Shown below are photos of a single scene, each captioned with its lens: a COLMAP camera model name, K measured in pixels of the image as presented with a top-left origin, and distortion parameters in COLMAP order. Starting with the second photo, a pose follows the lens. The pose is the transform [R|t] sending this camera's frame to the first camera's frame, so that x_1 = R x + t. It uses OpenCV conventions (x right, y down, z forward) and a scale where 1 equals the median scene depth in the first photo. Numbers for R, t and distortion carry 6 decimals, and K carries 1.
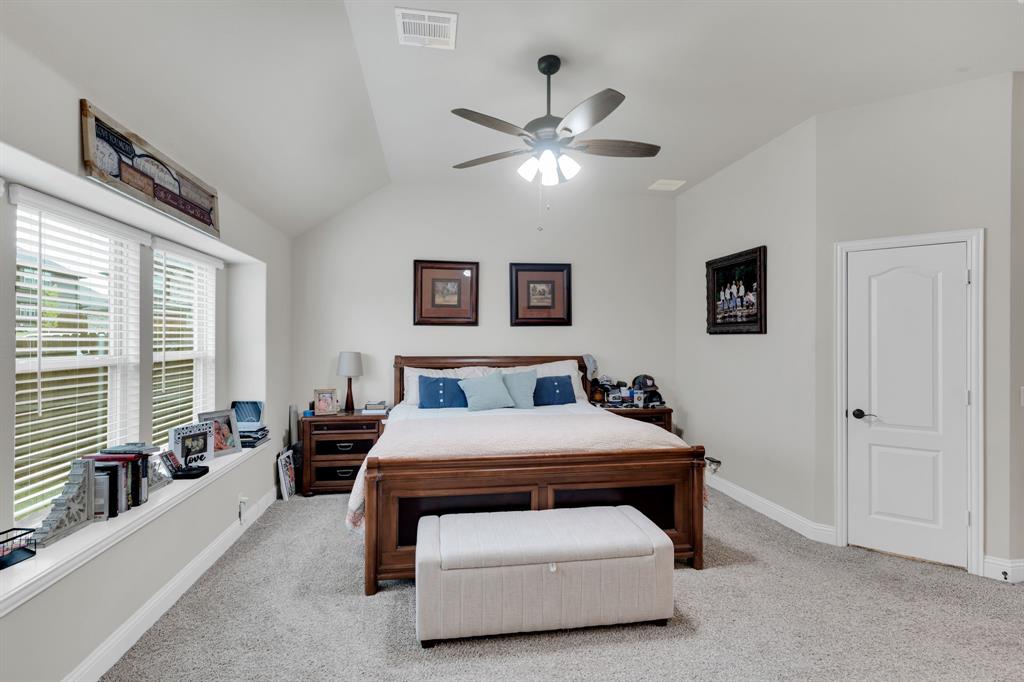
lens RADIAL K [[496.9, 0, 511.2], [0, 496.9, 343.6], [0, 0, 1]] dist [0.002395, 0.000233]
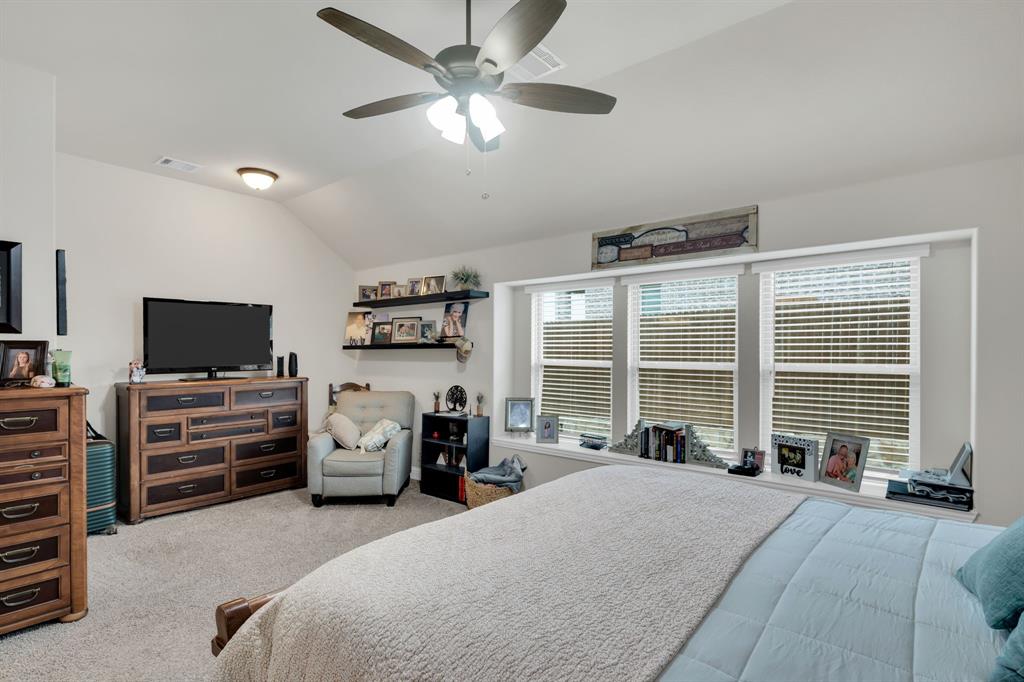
lens RADIAL K [[498.3, 0, 508.7], [0, 498.3, 355.9], [0, 0, 1]] dist [0.003523, -0.000368]
pose [[-0.749589, -0.001264, -0.661902, 0.343510], [-0.009072, 0.999924, 0.008365, -0.001047], [0.661841, 0.012276, -0.749544, 1.049805]]
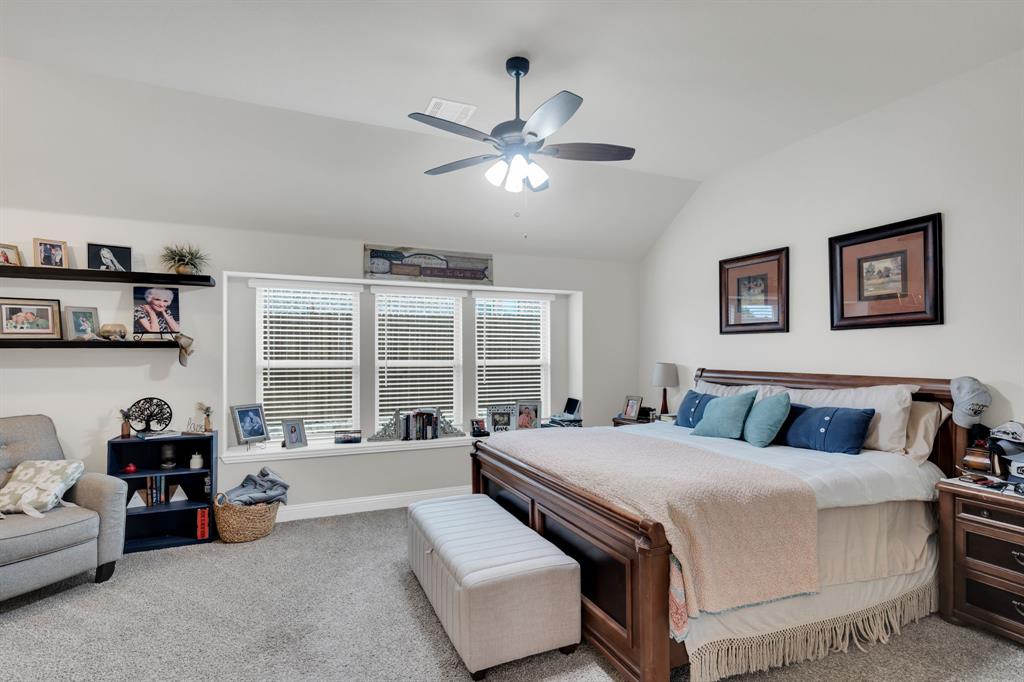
lens RADIAL K [[498.3, 0, 508.7], [0, 498.3, 355.9], [0, 0, 1]] dist [0.003523, -0.000368]
pose [[0.250878, 0.004392, -0.968009, 0.666638], [-0.005026, 0.999982, 0.003235, 0.000097], [0.968006, 0.004054, 0.250895, 0.484314]]
